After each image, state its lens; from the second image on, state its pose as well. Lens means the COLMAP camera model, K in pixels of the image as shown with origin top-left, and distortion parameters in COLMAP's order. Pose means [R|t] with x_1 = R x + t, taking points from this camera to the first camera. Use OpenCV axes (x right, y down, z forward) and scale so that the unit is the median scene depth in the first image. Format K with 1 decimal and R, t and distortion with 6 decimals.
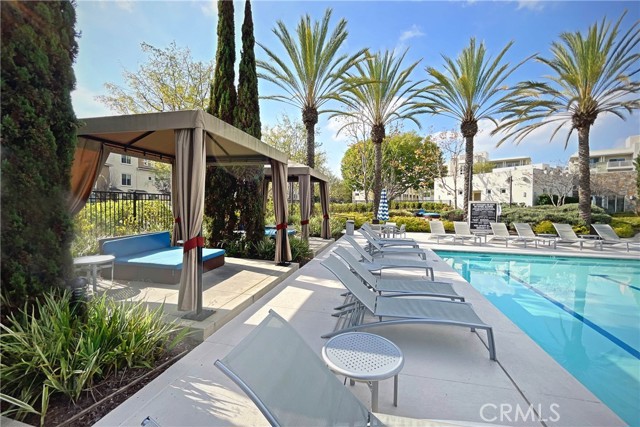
lens RADIAL K [[261.7, 0, 320.0], [0, 261.7, 213.5], [0, 0, 1]] dist [-0.000697, -0.000213]
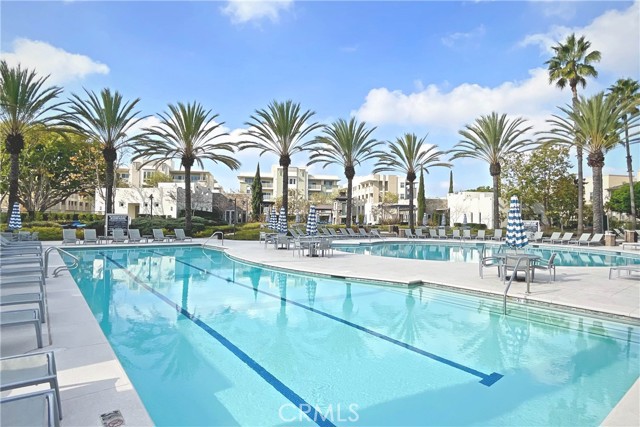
lens RADIAL K [[355.8, 0, 318.4], [0, 355.8, 217.6], [0, 0, 1]] dist [-0.001968, -0.001416]
pose [[0.620487, 0.009184, 0.784163, -0.085197], [0.013370, 0.999662, -0.022287, 0.014526], [-0.784103, 0.024313, 0.620154, -0.537375]]
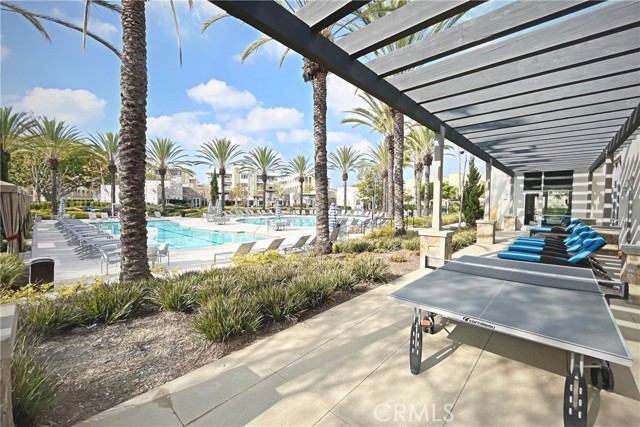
lens RADIAL K [[261.7, 0, 320.0], [0, 261.7, 213.5], [0, 0, 1]] dist [-0.000697, -0.000213]
pose [[0.486479, -0.037240, 0.872898, -0.321903], [0.017125, 0.999306, 0.033088, -0.003167], [-0.873524, -0.001148, 0.486779, -1.015672]]
